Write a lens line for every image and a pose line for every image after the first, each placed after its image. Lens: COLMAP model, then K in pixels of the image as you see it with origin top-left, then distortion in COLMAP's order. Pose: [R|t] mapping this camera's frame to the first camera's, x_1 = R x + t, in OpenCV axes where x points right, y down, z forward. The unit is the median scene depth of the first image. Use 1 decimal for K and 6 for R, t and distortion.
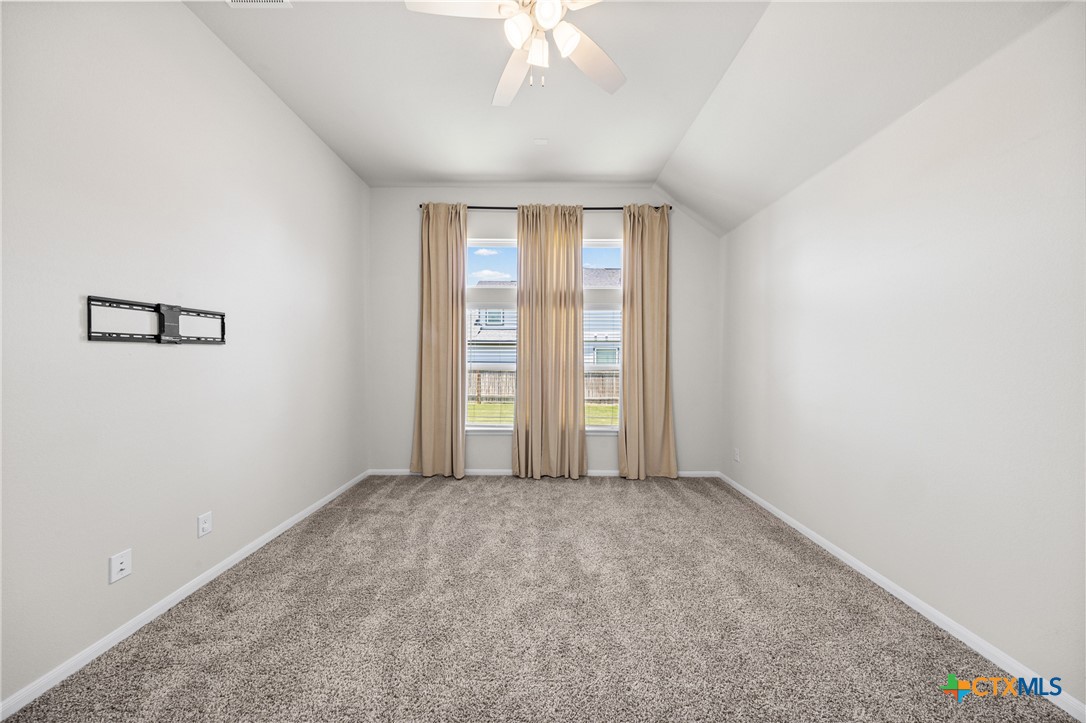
lens RADIAL K [[330.9, 0, 542.3], [0, 330.9, 360.3], [0, 0, 1]] dist [0.009072, -0.000005]
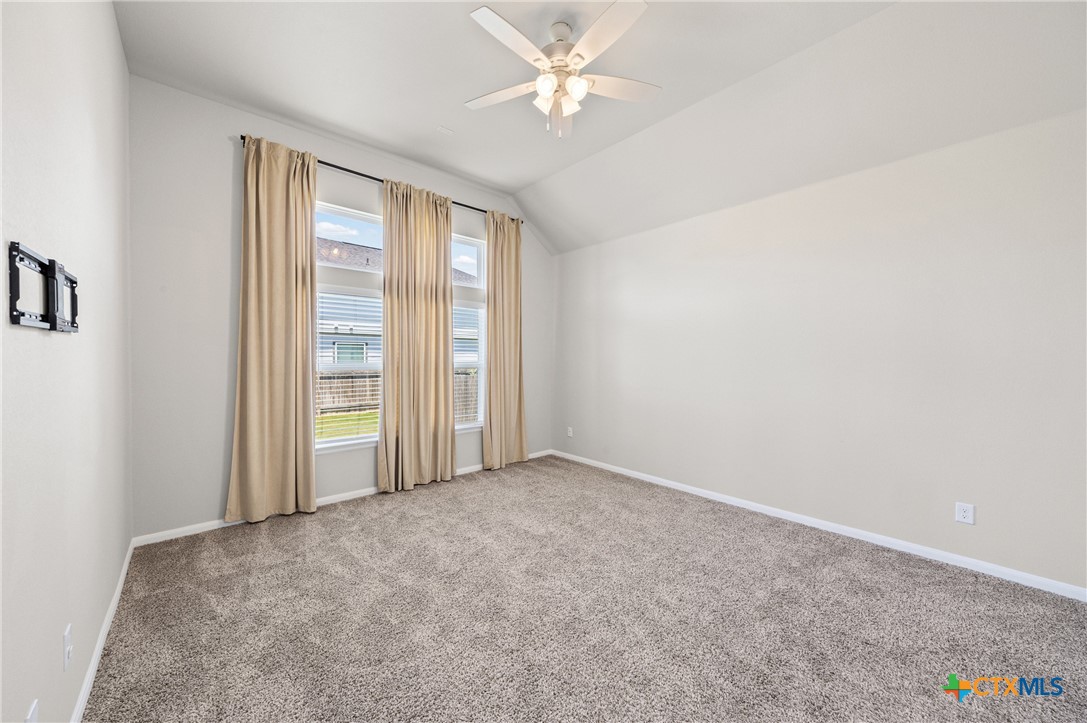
lens RADIAL K [[378.1, 0, 543.5], [0, 378.1, 361.5], [0, 0, 1]] dist [-0.001796, 0.000017]
pose [[0.753041, -0.009945, 0.657899, -0.418593], [0.003370, 0.999931, 0.011257, -0.000928], [-0.657965, -0.006260, 0.753022, -0.014255]]
